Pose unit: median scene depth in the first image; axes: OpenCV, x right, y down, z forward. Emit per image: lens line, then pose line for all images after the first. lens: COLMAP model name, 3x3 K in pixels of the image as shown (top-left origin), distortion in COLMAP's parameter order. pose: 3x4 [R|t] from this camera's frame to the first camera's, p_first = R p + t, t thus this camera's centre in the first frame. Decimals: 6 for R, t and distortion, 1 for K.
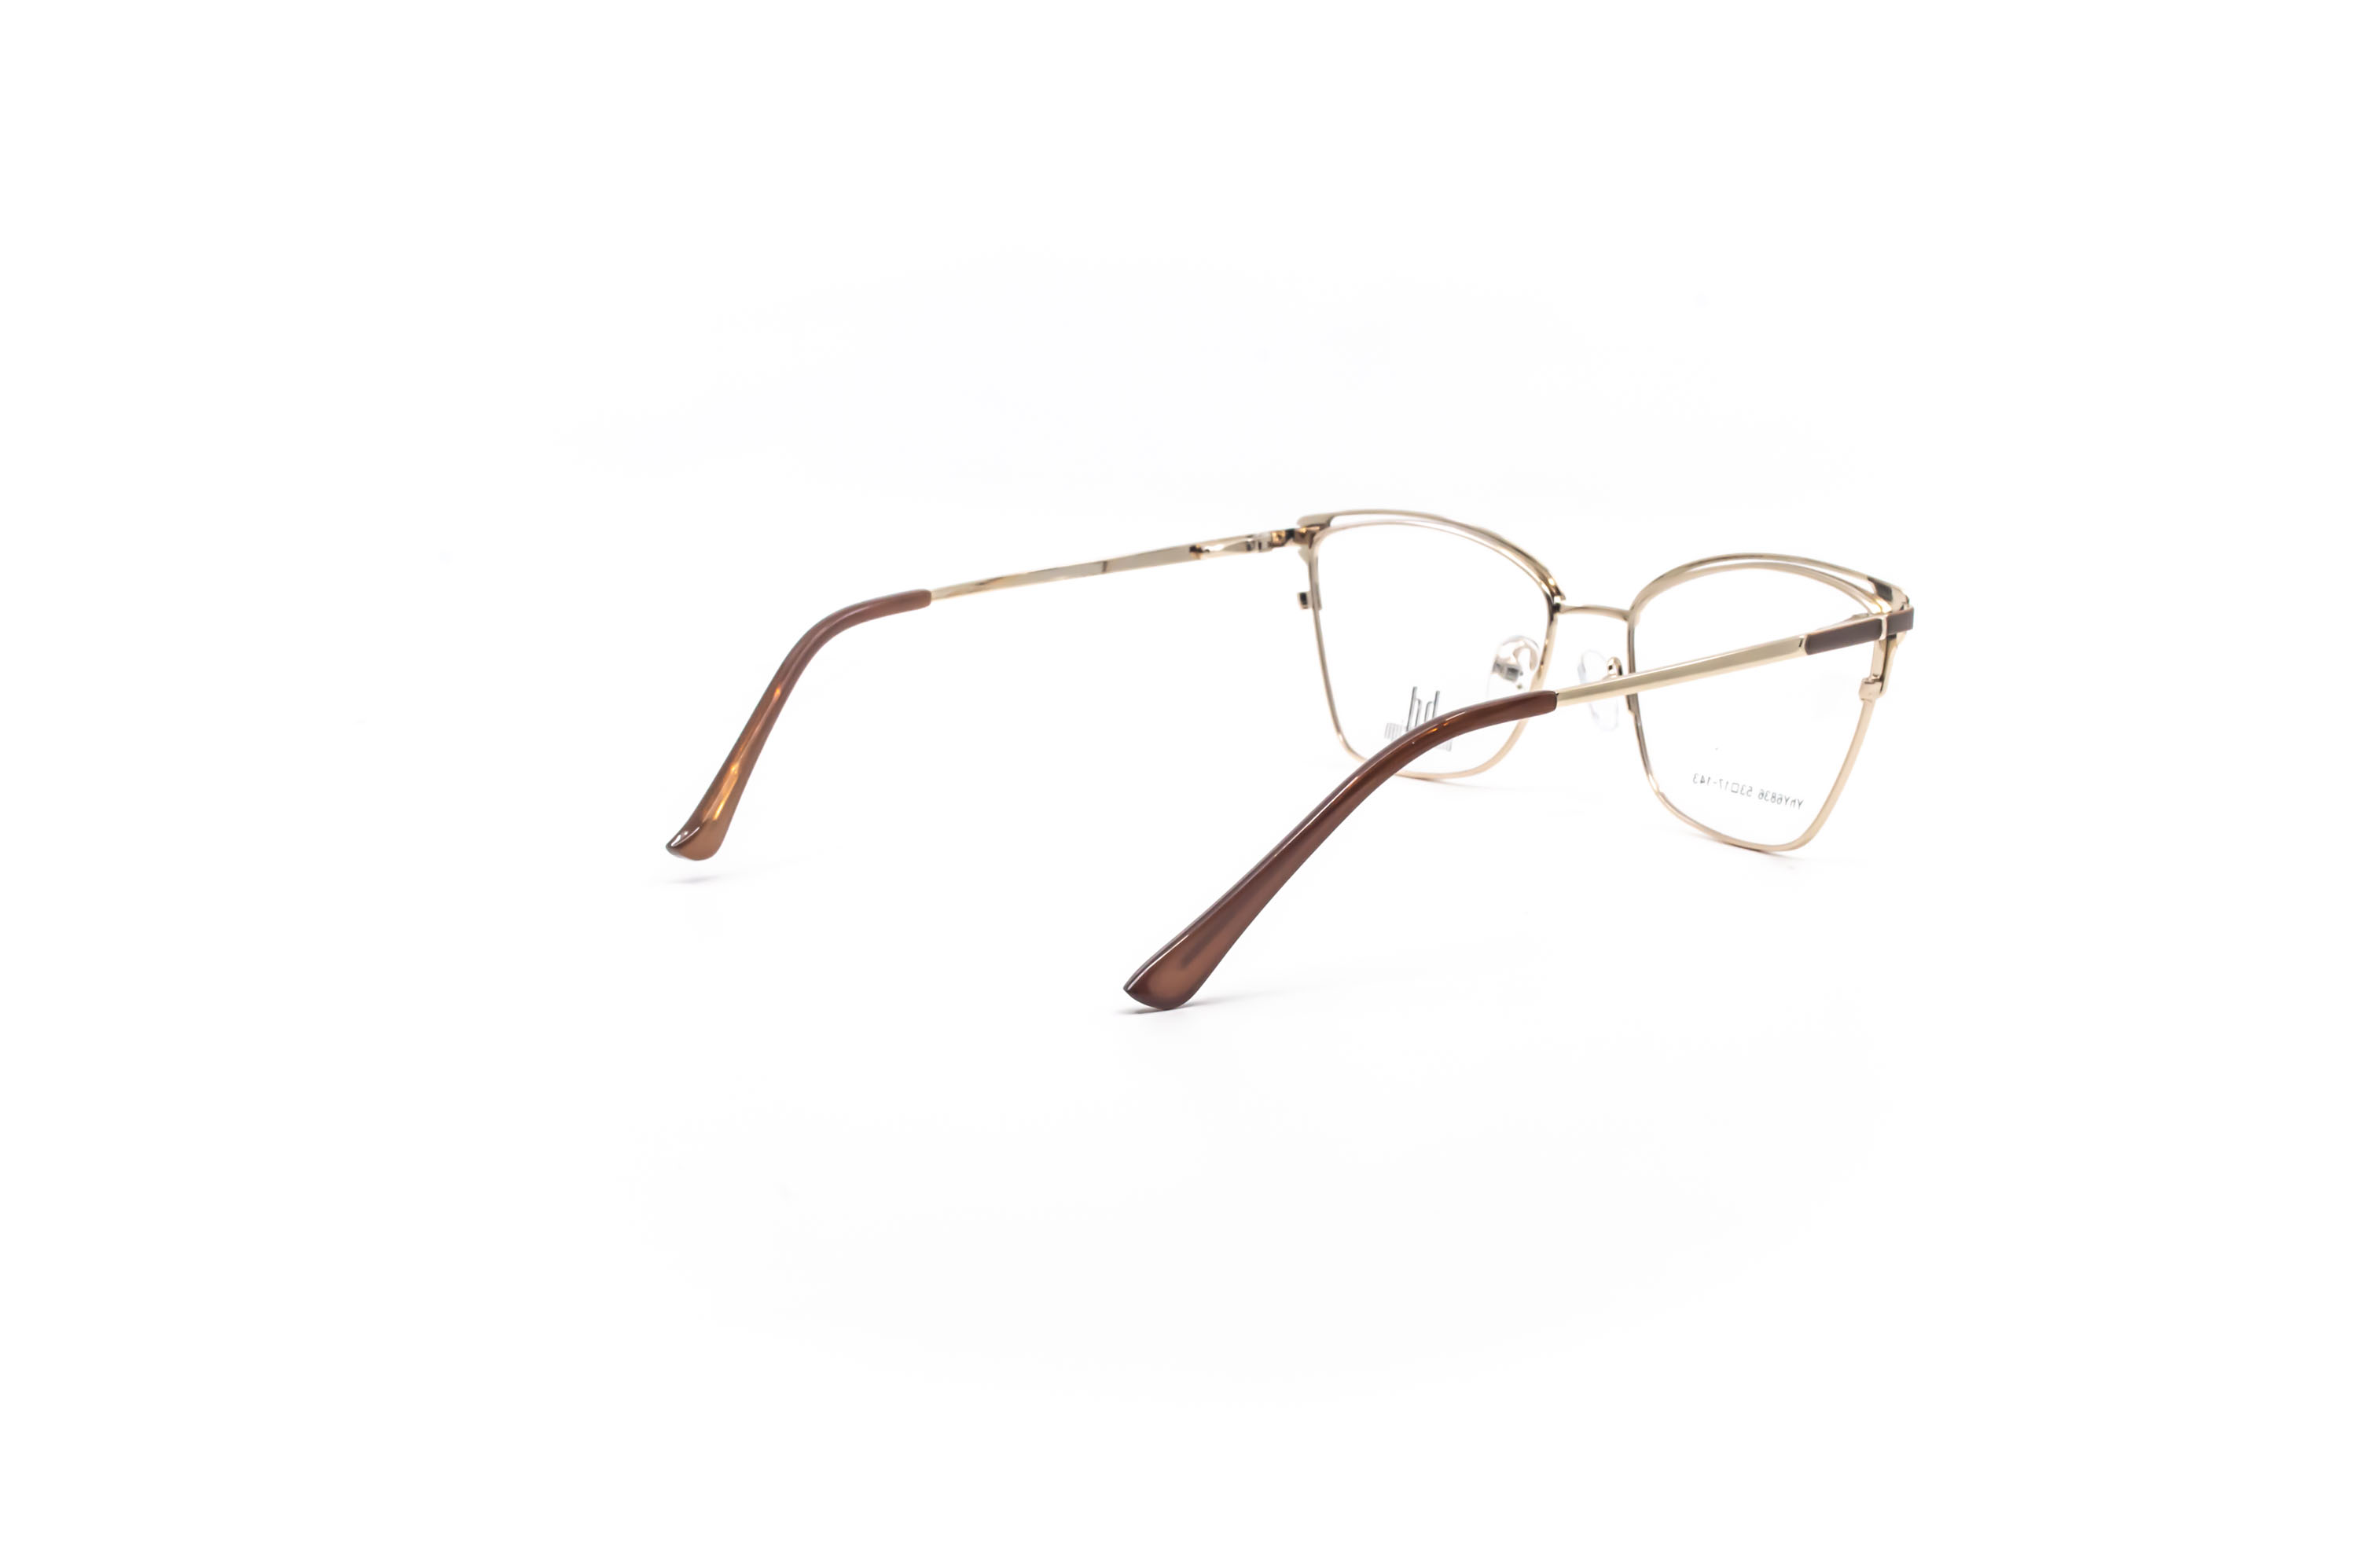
lens RADIAL K [[3051.2, 0, 1179.0], [0, 3051.2, 784.0], [0, 0, 1]] dist [-0.011552, 0.007323]
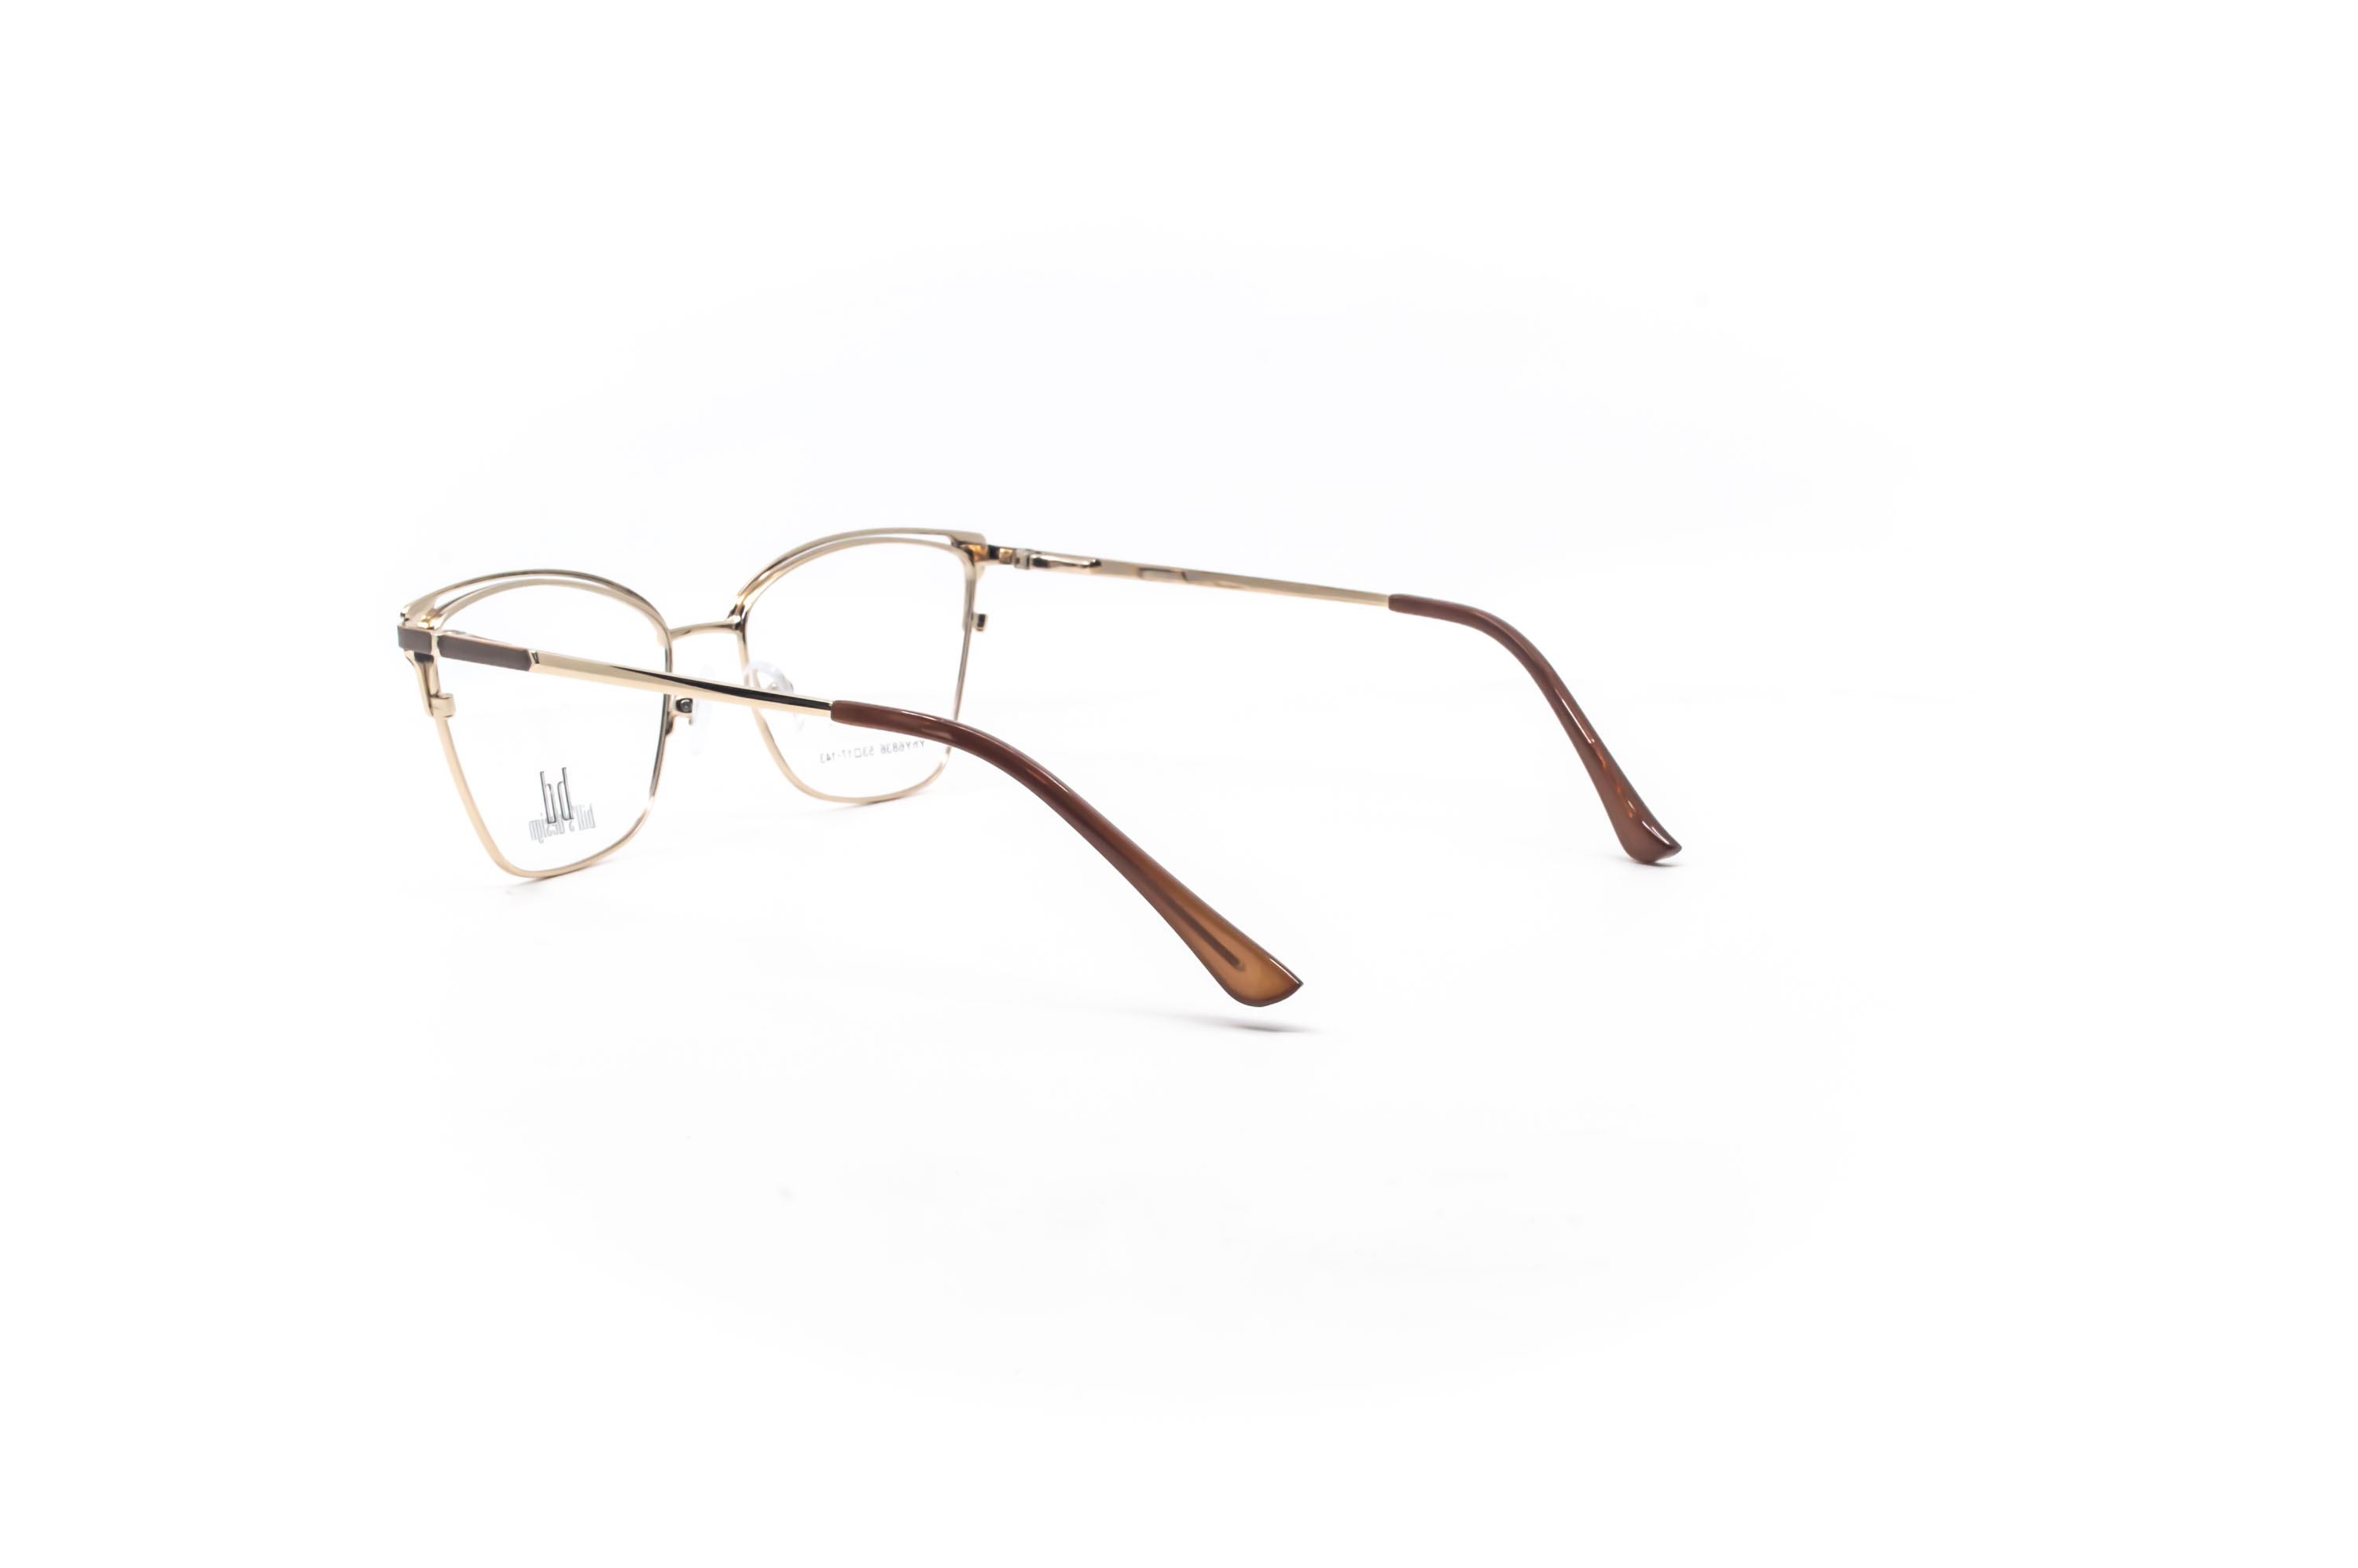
lens RADIAL K [[3051.2, 0, 1179.0], [0, 3051.2, 784.0], [0, 0, 1]] dist [-0.011552, 0.007323]
pose [[-0.264385, -0.169124, 0.949472, -0.864716], [0.185114, 0.957299, 0.222064, -0.204586], [-0.946485, 0.234471, -0.221789, 1.124620]]
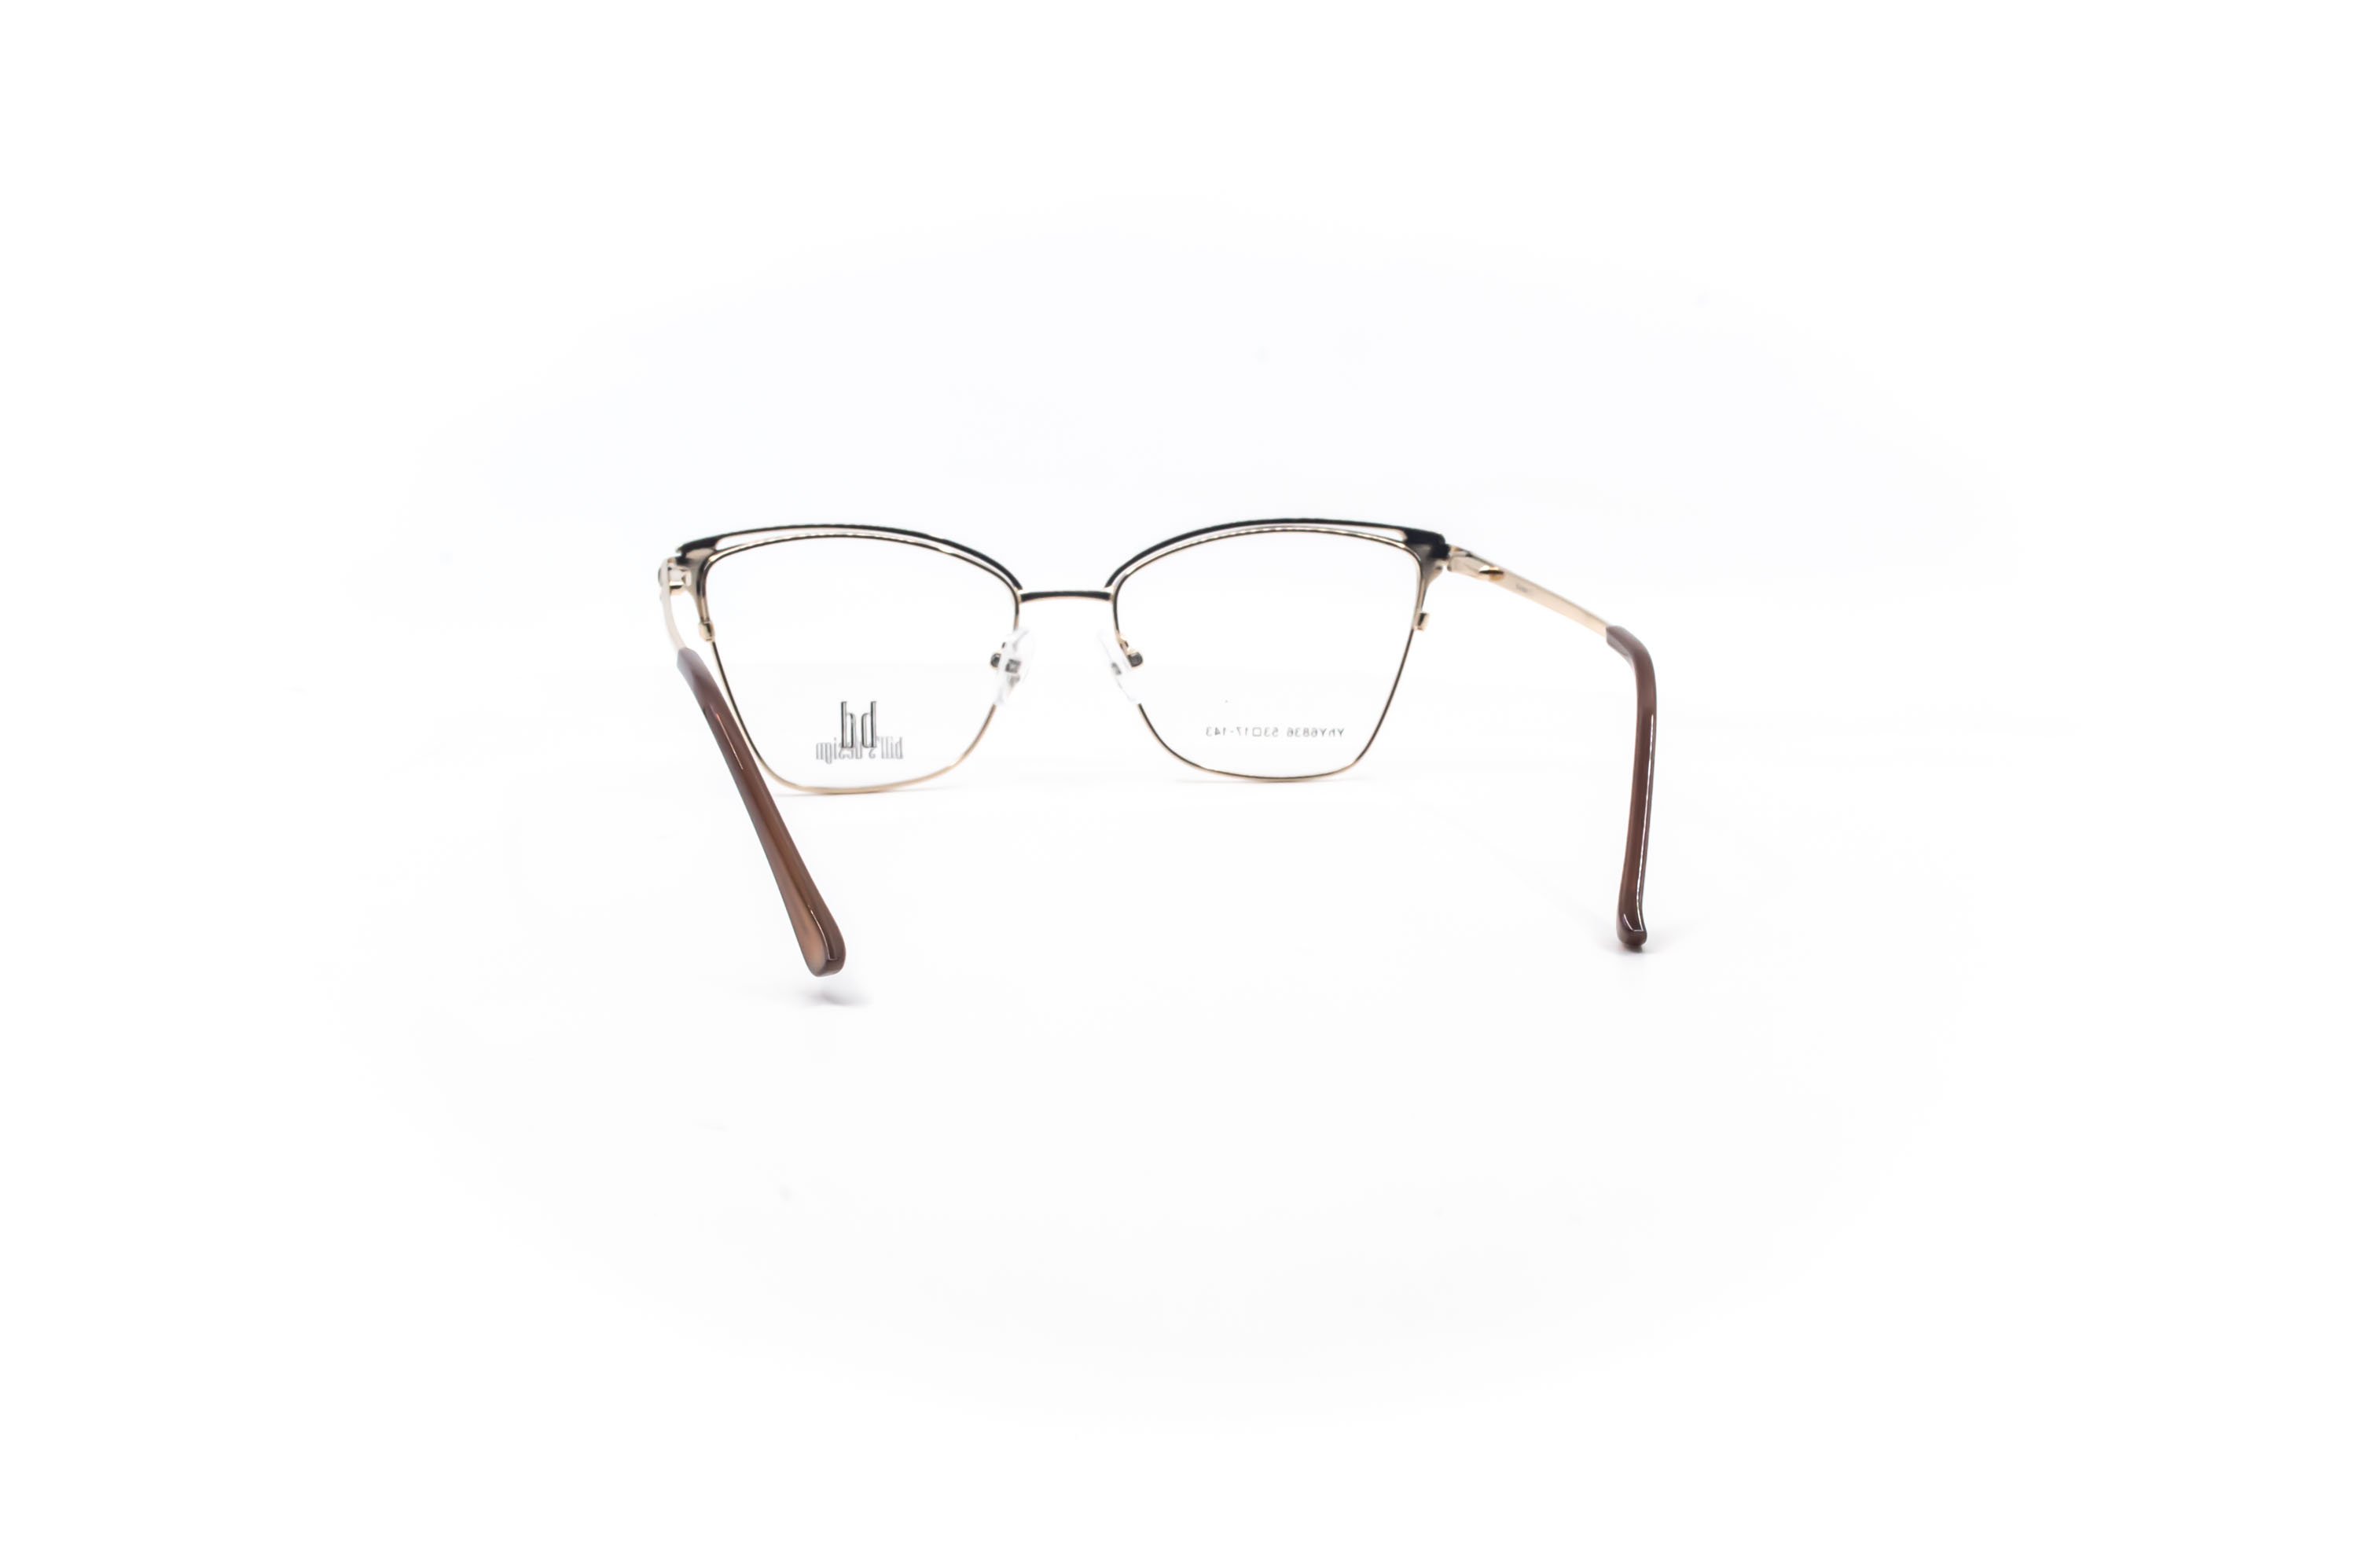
lens RADIAL K [[3051.2, 0, 1179.0], [0, 3051.2, 784.0], [0, 0, 1]] dist [-0.011552, 0.007323]
pose [[0.495302, -0.156739, 0.854464, -0.780856], [0.162654, 0.982926, 0.086019, -0.079878], [-0.853358, 0.096377, 0.512340, 0.451151]]
